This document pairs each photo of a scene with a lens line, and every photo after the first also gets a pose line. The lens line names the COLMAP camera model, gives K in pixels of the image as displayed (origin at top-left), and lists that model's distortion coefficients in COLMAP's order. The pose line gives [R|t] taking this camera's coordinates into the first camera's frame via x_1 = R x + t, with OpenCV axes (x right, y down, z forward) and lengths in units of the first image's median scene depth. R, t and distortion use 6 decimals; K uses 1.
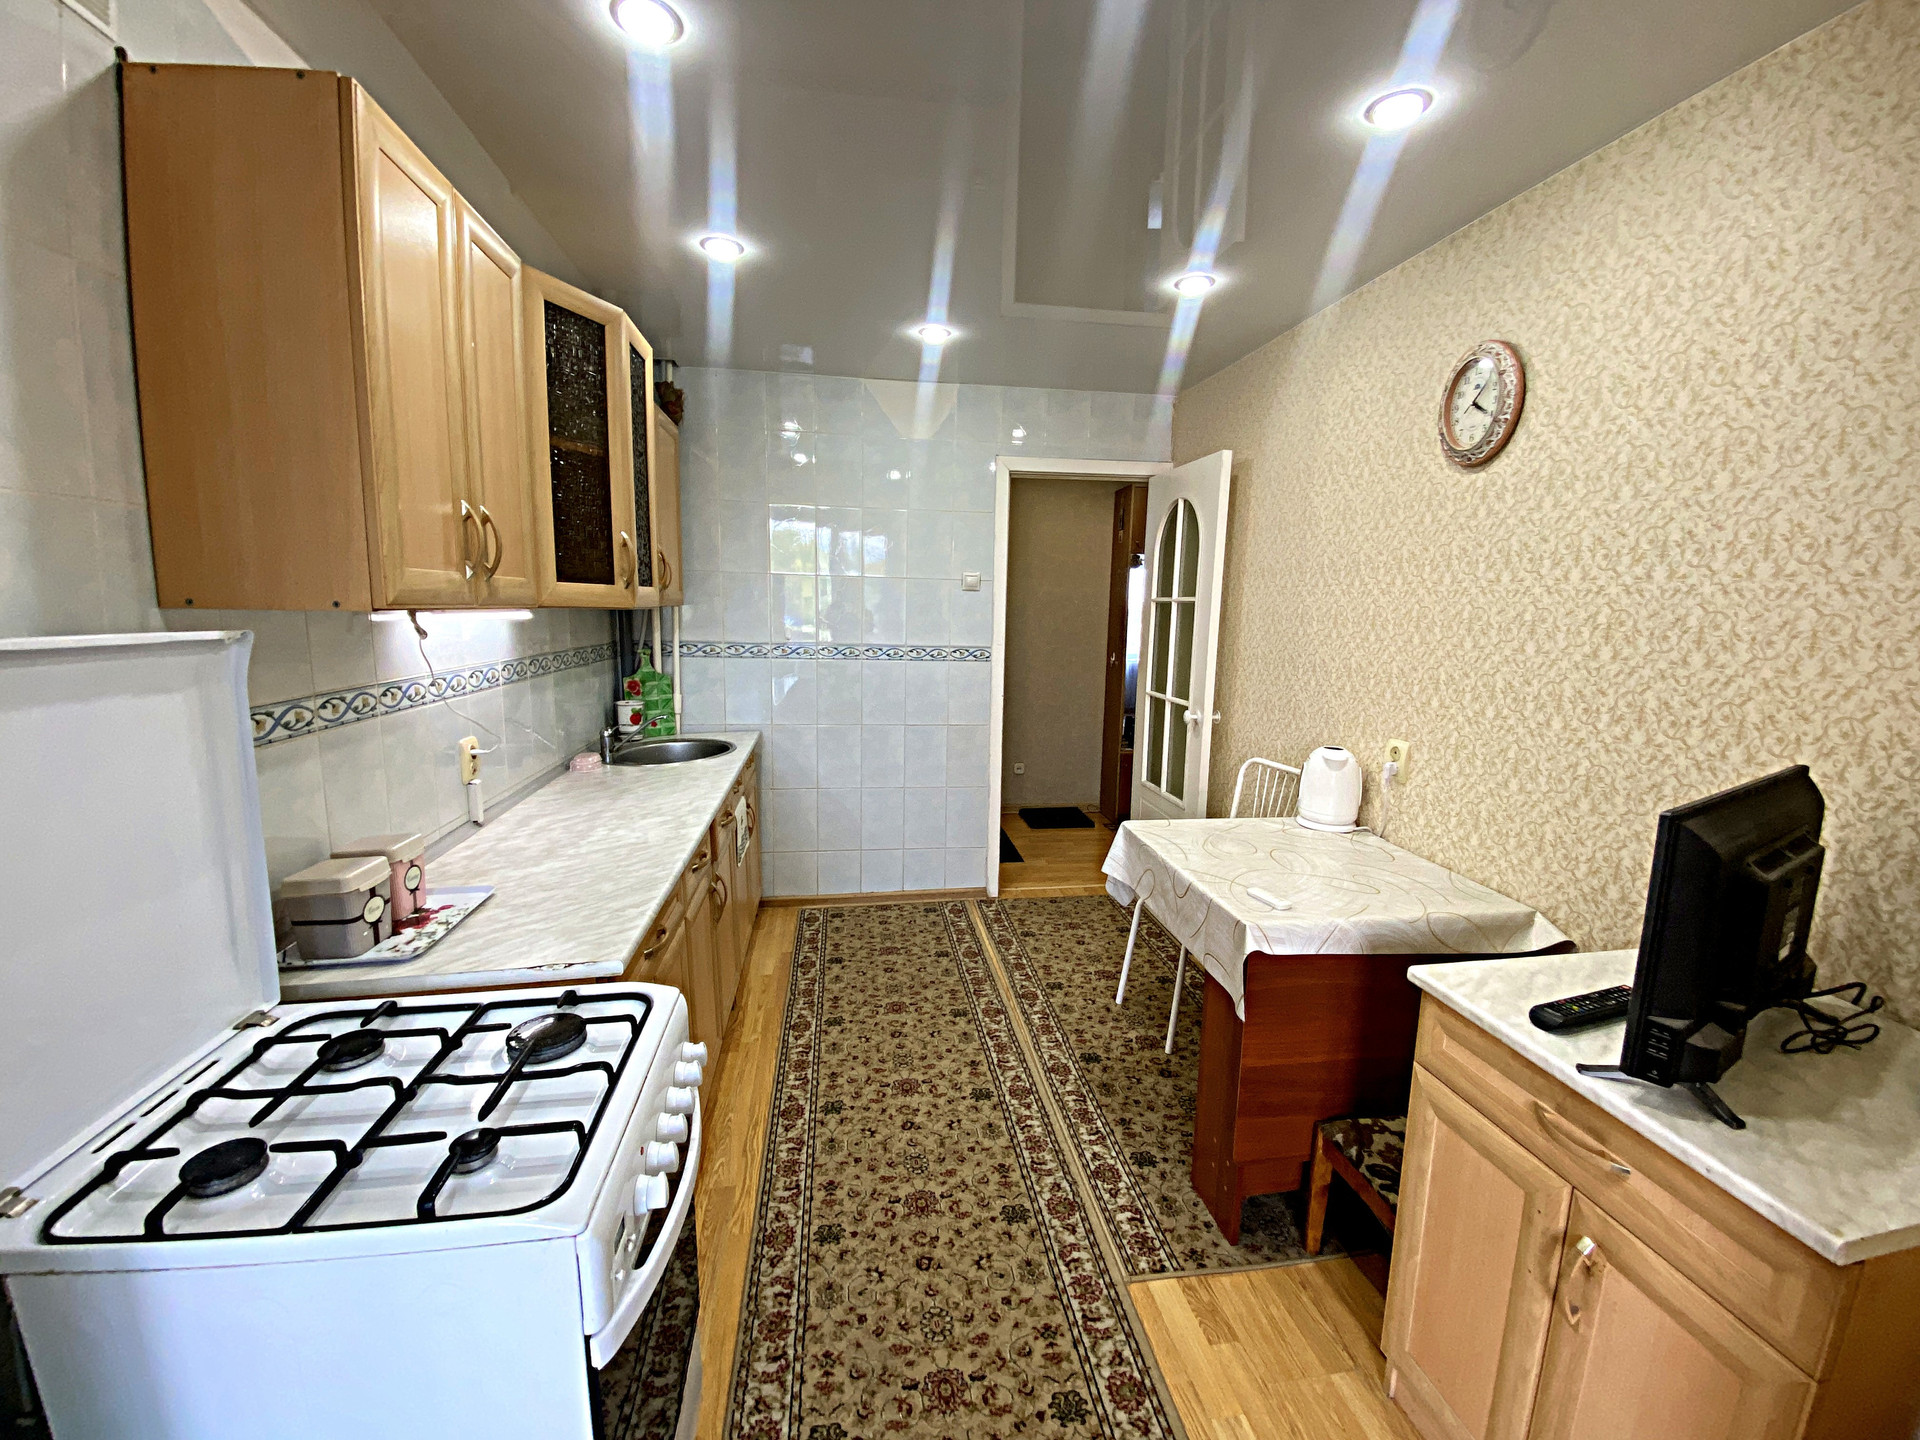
lens RADIAL K [[770.9, 0, 966.1], [0, 770.9, 713.3], [0, 0, 1]] dist [0.035784, -0.036178]
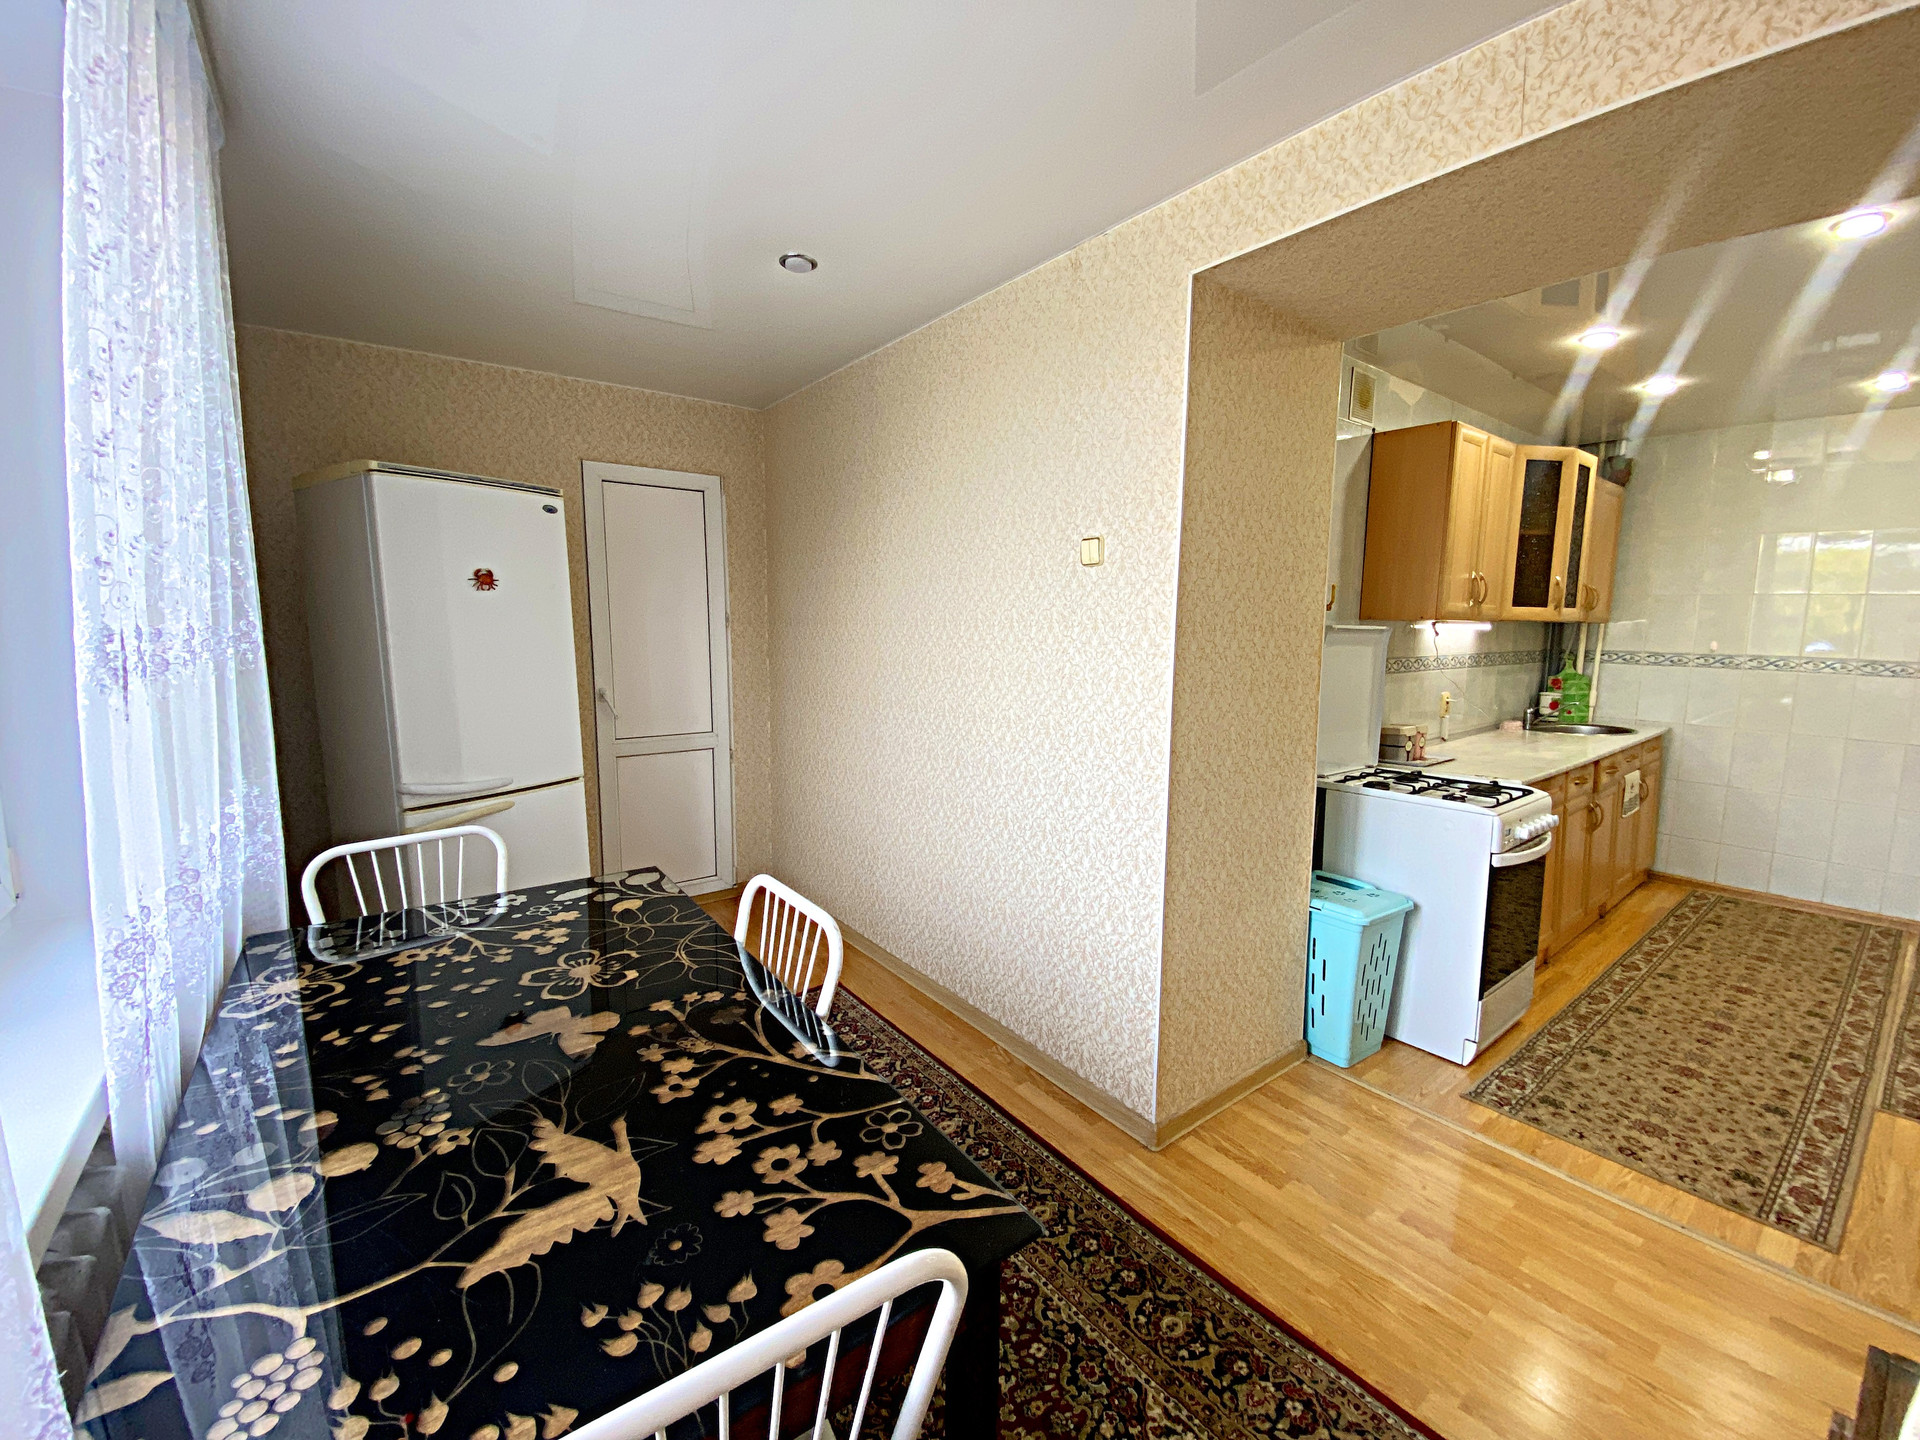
lens RADIAL K [[797.3, 0, 937.5], [0, 797.3, 713.6], [0, 0, 1]] dist [0.003422, -0.013373]
pose [[0.468511, 0.090324, -0.878828, 0.343501], [-0.122978, 0.991743, 0.036369, 0.121183], [0.874857, 0.091037, 0.475750, -0.711540]]
